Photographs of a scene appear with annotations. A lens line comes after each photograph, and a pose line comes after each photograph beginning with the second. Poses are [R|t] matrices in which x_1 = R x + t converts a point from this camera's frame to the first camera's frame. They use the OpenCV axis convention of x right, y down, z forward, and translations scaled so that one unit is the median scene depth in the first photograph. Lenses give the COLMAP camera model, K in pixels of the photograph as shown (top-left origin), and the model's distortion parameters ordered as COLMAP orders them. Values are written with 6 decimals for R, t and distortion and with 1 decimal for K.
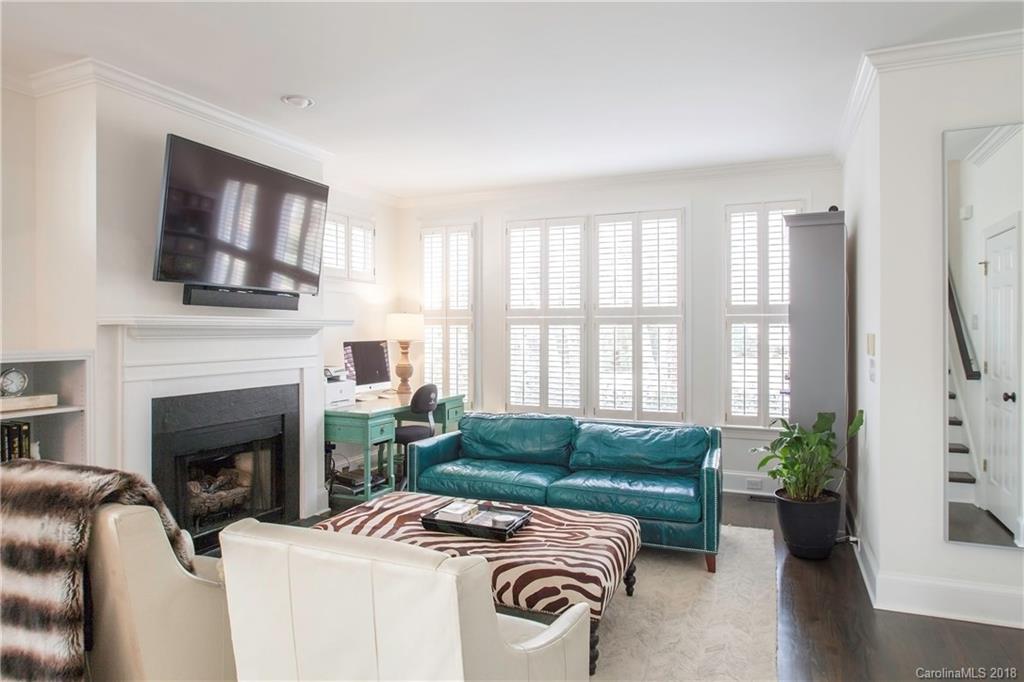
lens RADIAL K [[637.9, 0, 513.2], [0, 637.9, 326.3], [0, 0, 1]] dist [-0.001266, -0.000187]
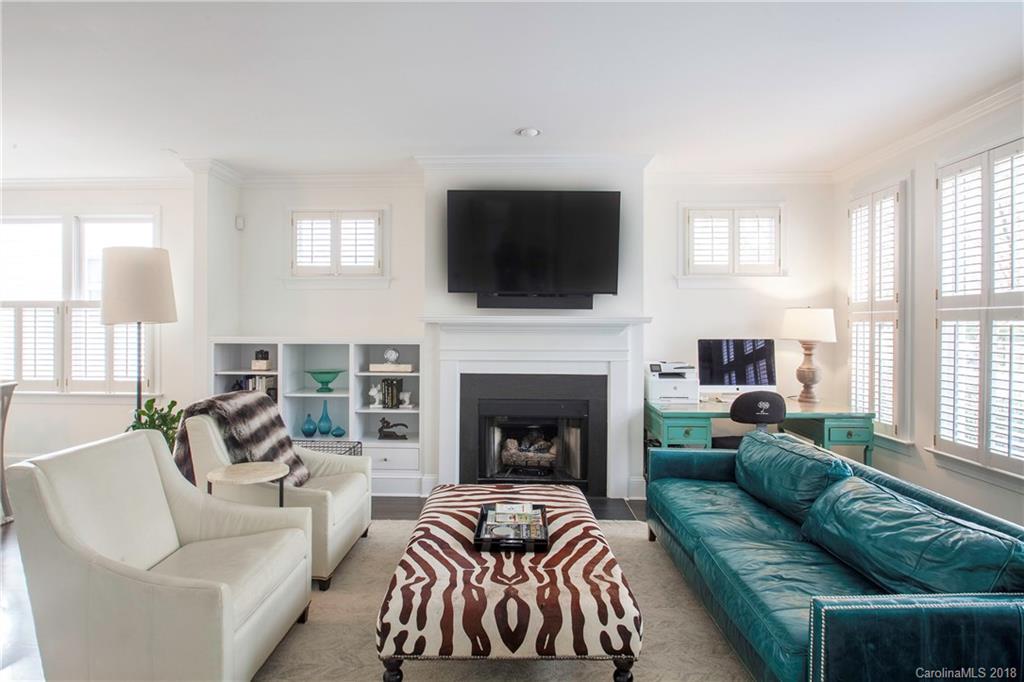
lens RADIAL K [[555.3, 0, 511.5], [0, 555.3, 325.1], [0, 0, 1]] dist [-0.020484, 0.000113]
pose [[0.367705, 0.000825, -0.929942, 0.633409], [0.000902, 0.999999, 0.001244, 0.001681], [0.929942, -0.001296, 0.367704, 0.618448]]
